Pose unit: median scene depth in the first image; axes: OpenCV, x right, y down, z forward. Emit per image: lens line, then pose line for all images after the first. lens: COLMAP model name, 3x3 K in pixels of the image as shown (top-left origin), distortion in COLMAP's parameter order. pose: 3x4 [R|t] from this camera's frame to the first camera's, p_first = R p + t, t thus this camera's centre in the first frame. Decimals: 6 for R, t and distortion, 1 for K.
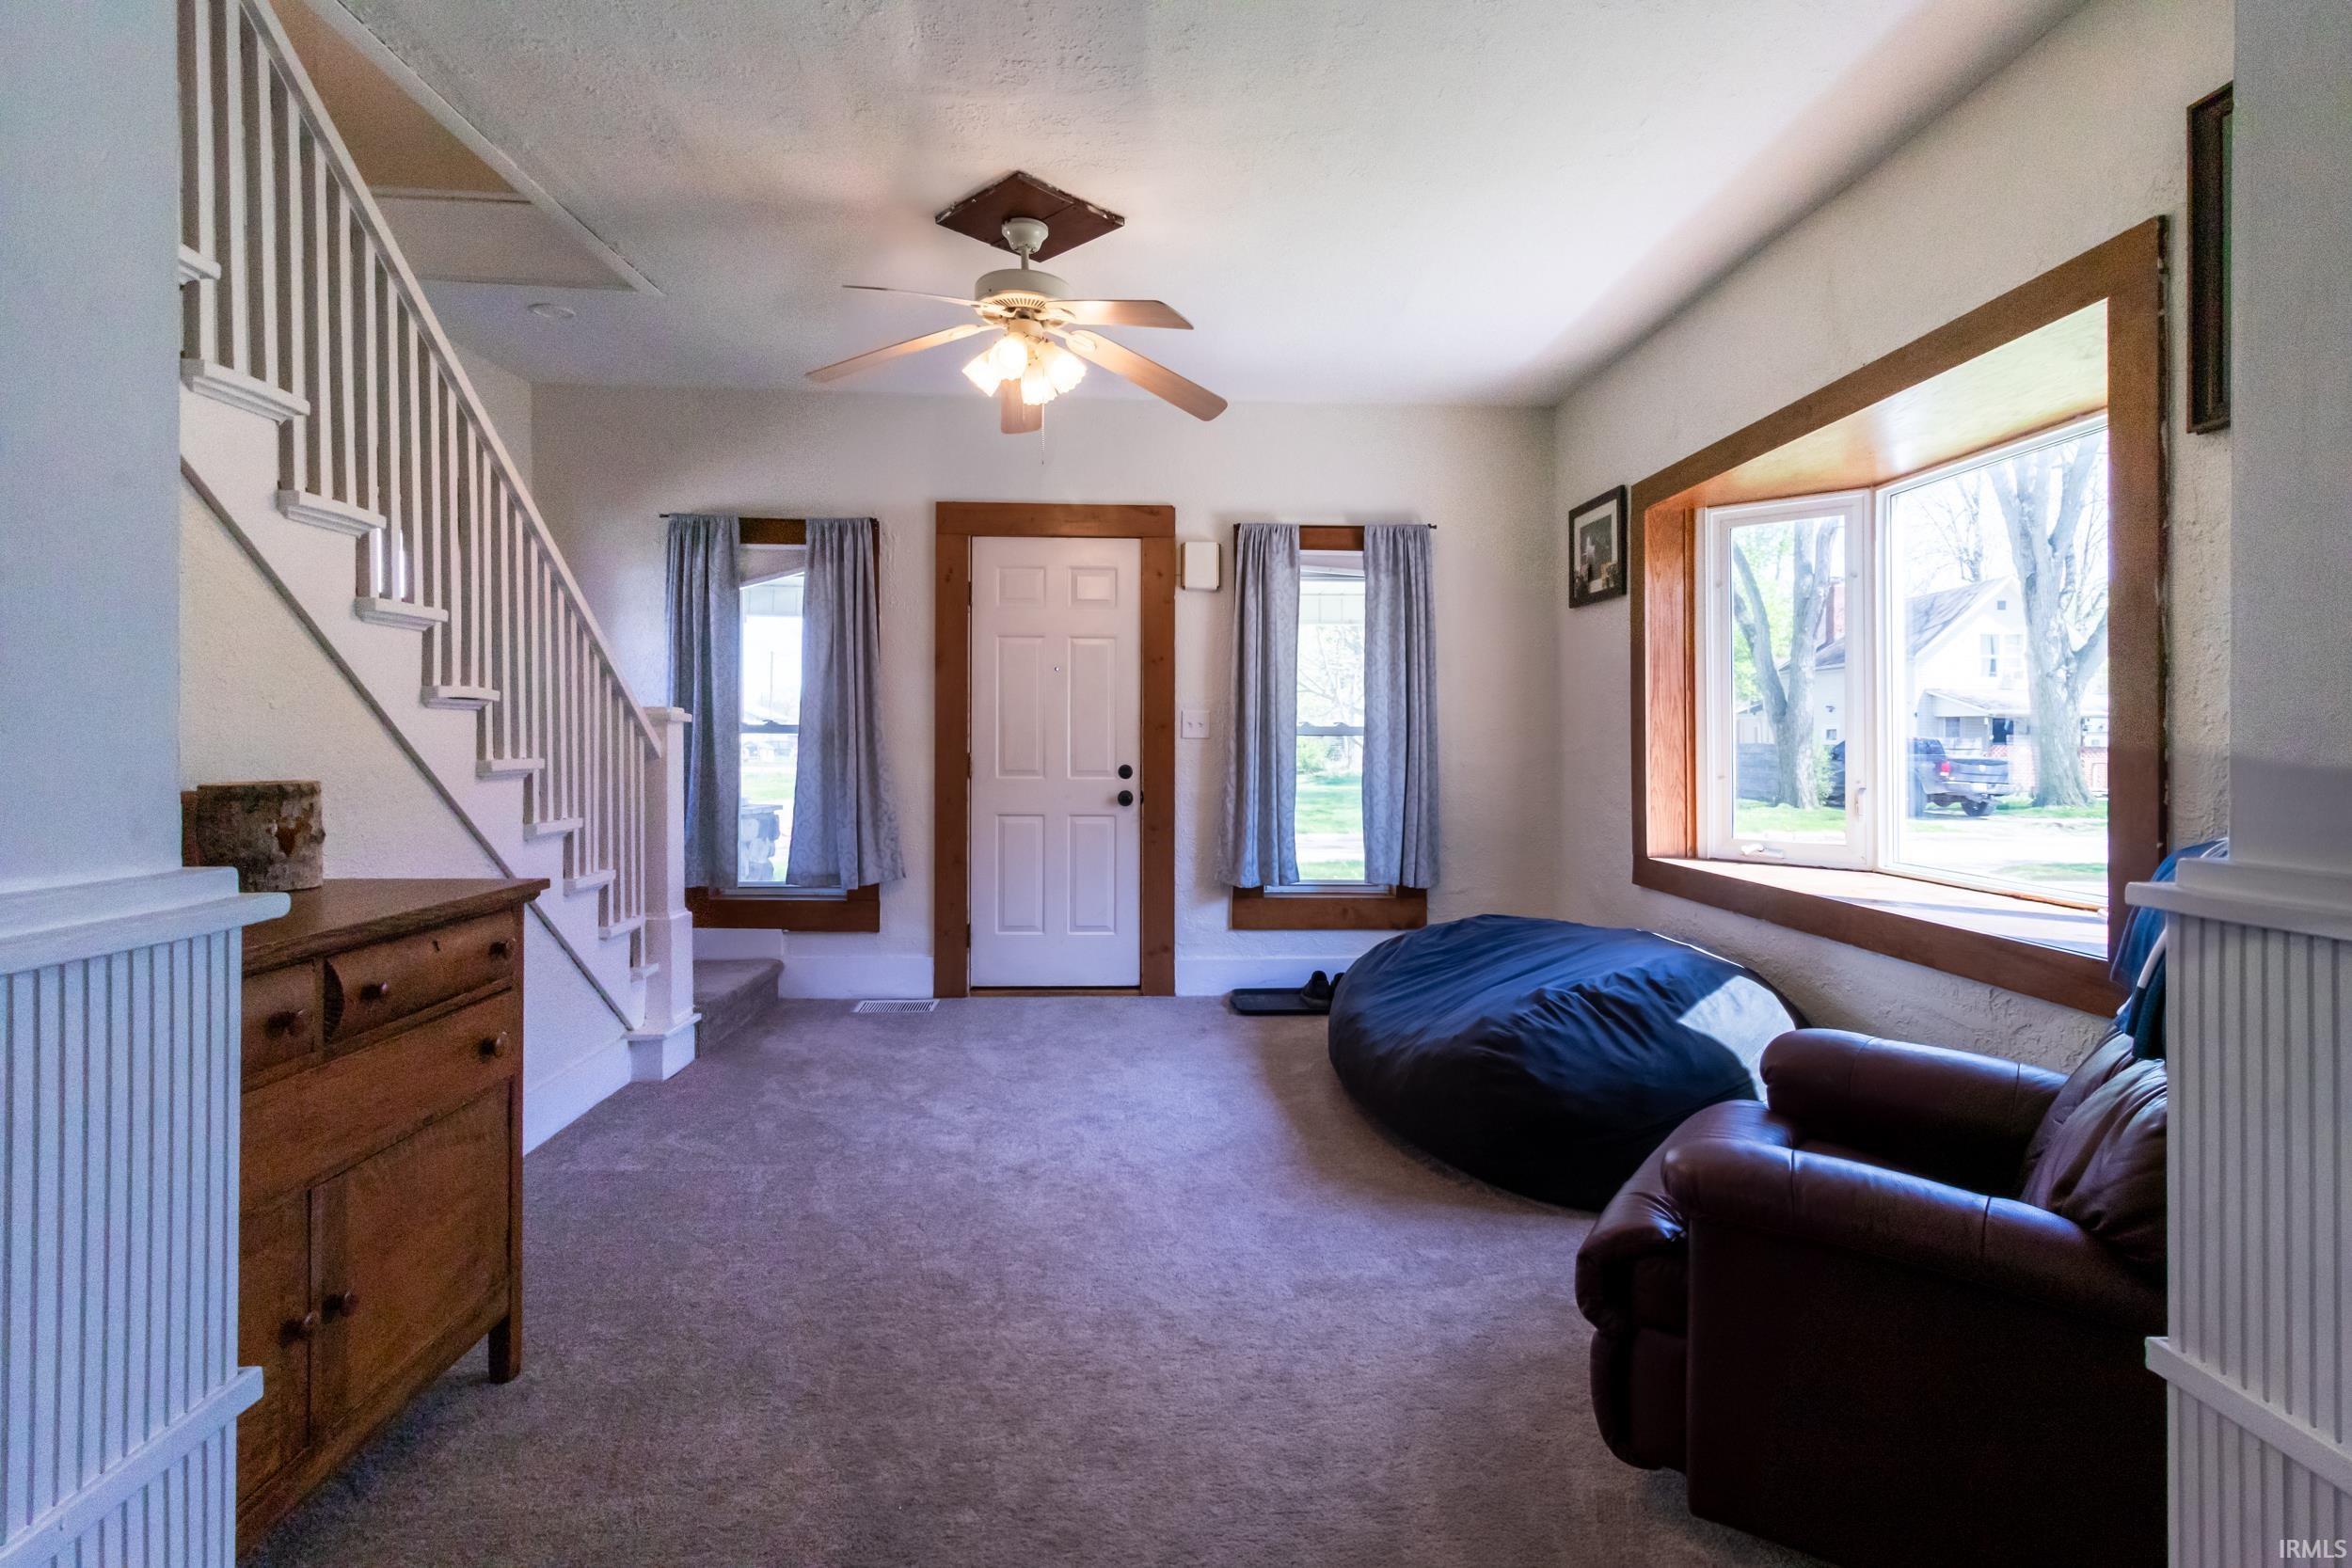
lens RADIAL K [[1136.7, 0, 1173.7], [0, 1136.7, 745.4], [0, 0, 1]] dist [0.000995, 0.000562]
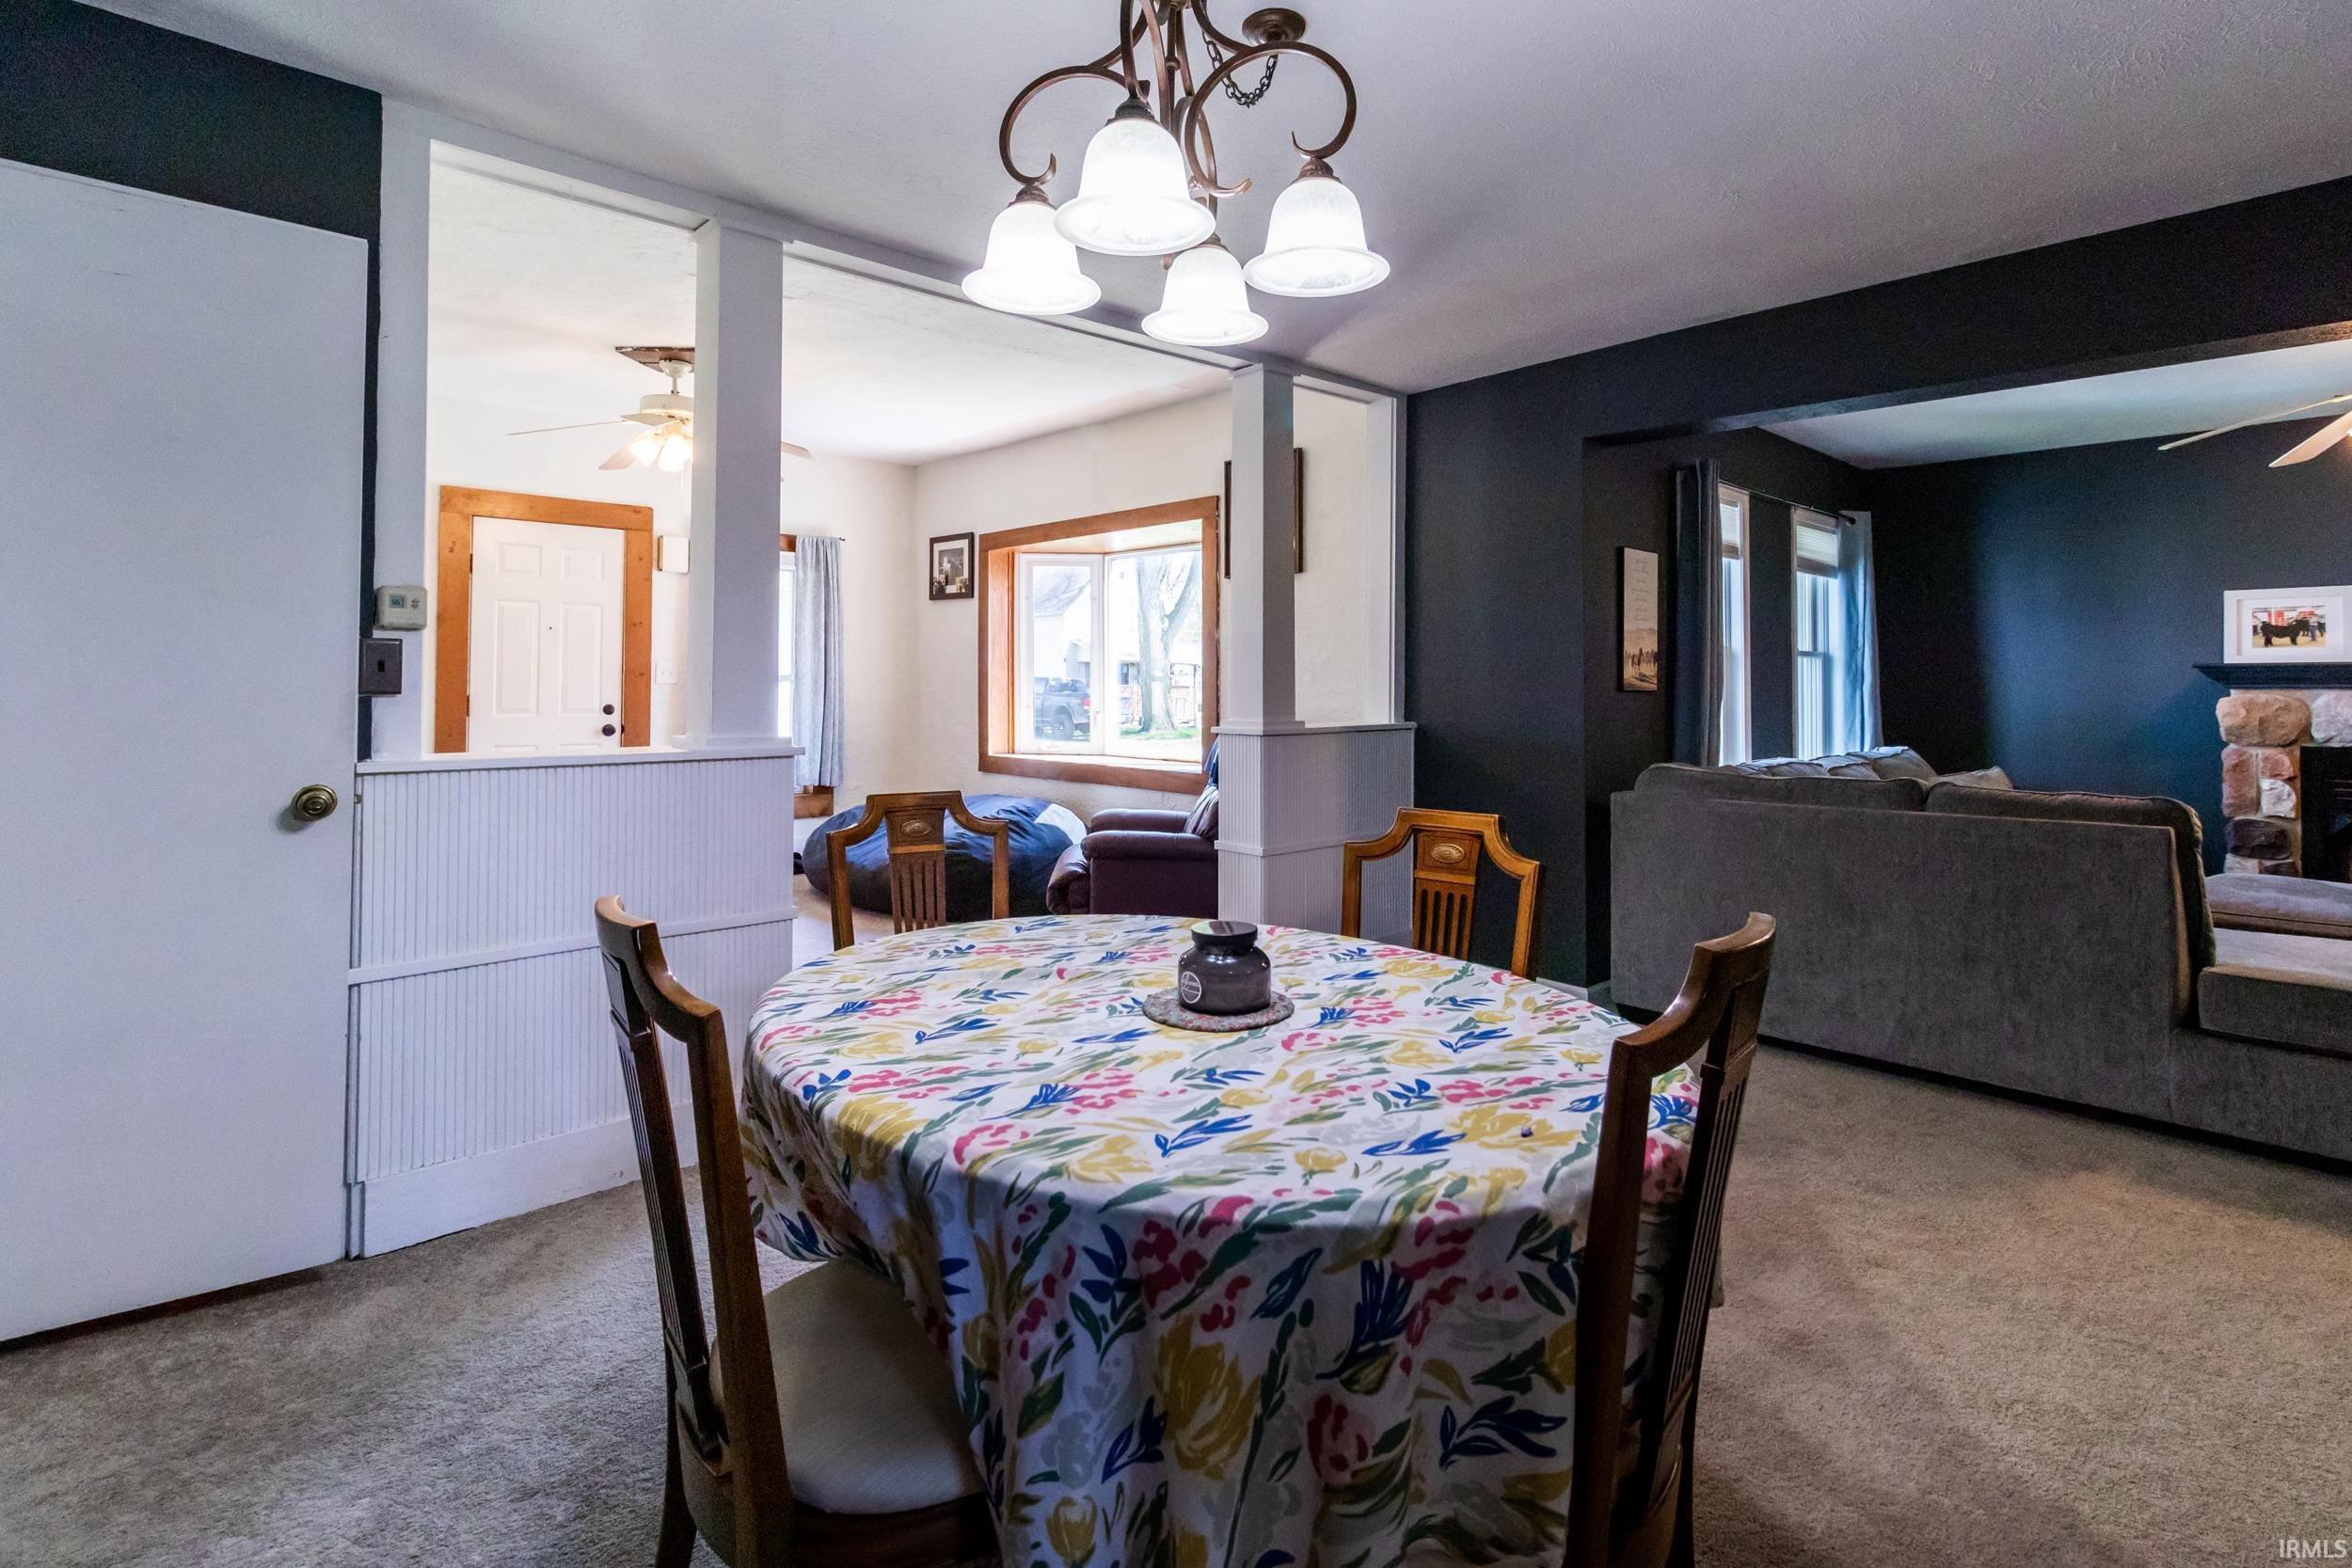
lens RADIAL K [[1152.0, 0, 1231.9], [0, 1152.0, 669.1], [0, 0, 1]] dist [0.015064, 0.000017]
pose [[0.745997, 0.010322, 0.665869, -0.393296], [-0.000683, 0.999891, -0.014735, -0.003788], [-0.665949, 0.010538, 0.745923, -0.451038]]
